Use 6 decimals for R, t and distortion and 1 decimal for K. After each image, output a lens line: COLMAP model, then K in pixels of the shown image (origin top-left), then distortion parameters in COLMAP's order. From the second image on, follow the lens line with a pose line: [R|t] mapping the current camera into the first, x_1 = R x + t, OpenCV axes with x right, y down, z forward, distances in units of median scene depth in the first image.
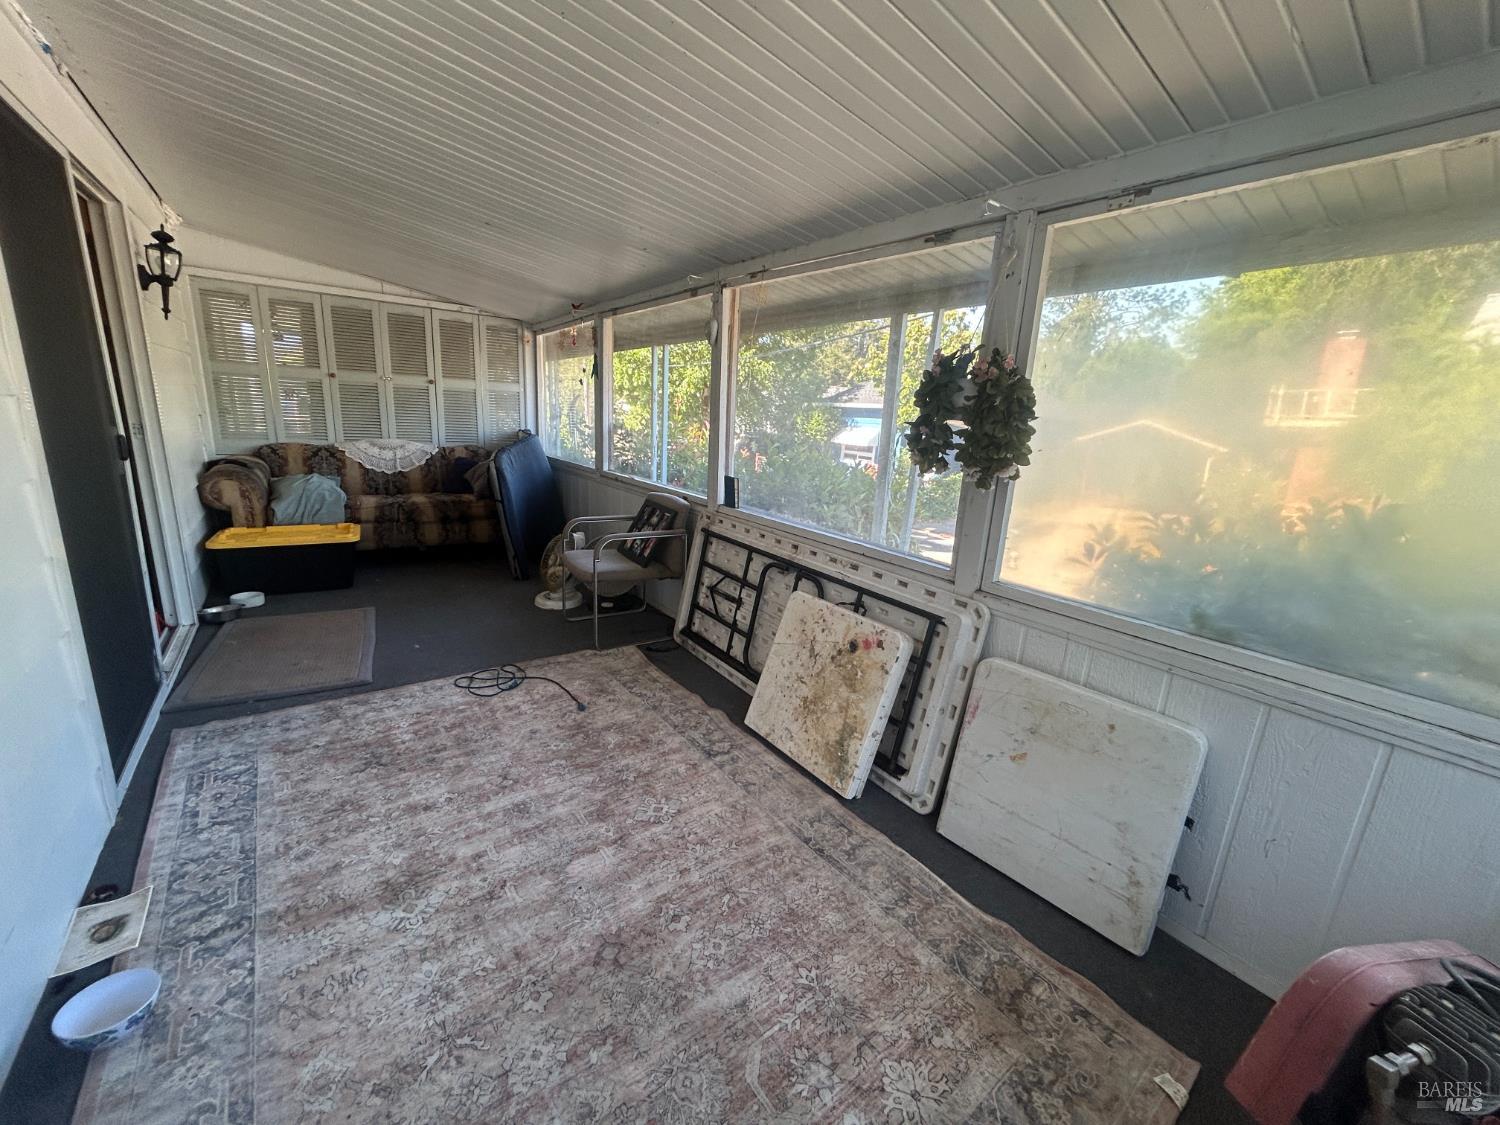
lens RADIAL K [[599.3, 0, 751.9], [0, 599.3, 563.7], [0, 0, 1]] dist [-0.001182, -0.000401]
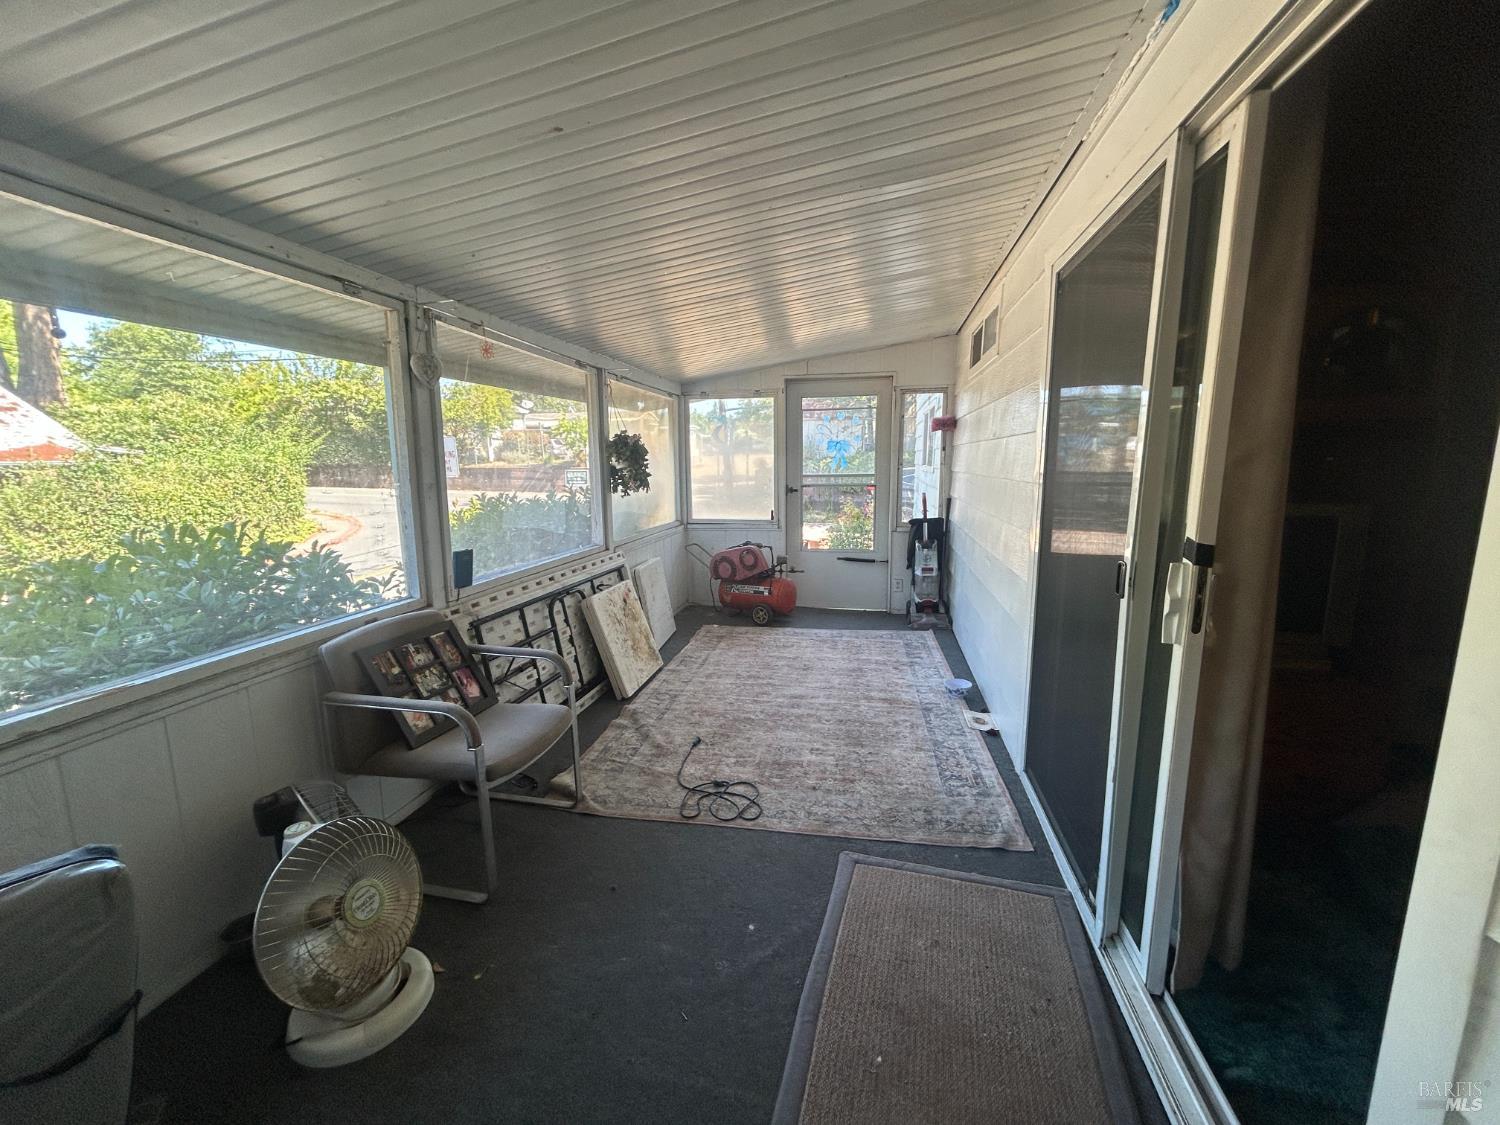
lens RADIAL K [[599.3, 0, 751.9], [0, 599.3, 562.7], [0, 0, 1]] dist [-0.001182, -0.000401]
pose [[-0.673641, -0.175516, 0.717915, -1.109714], [0.150445, 0.918486, 0.365718, -0.459560], [-0.723584, 0.354369, -0.592325, 1.498904]]
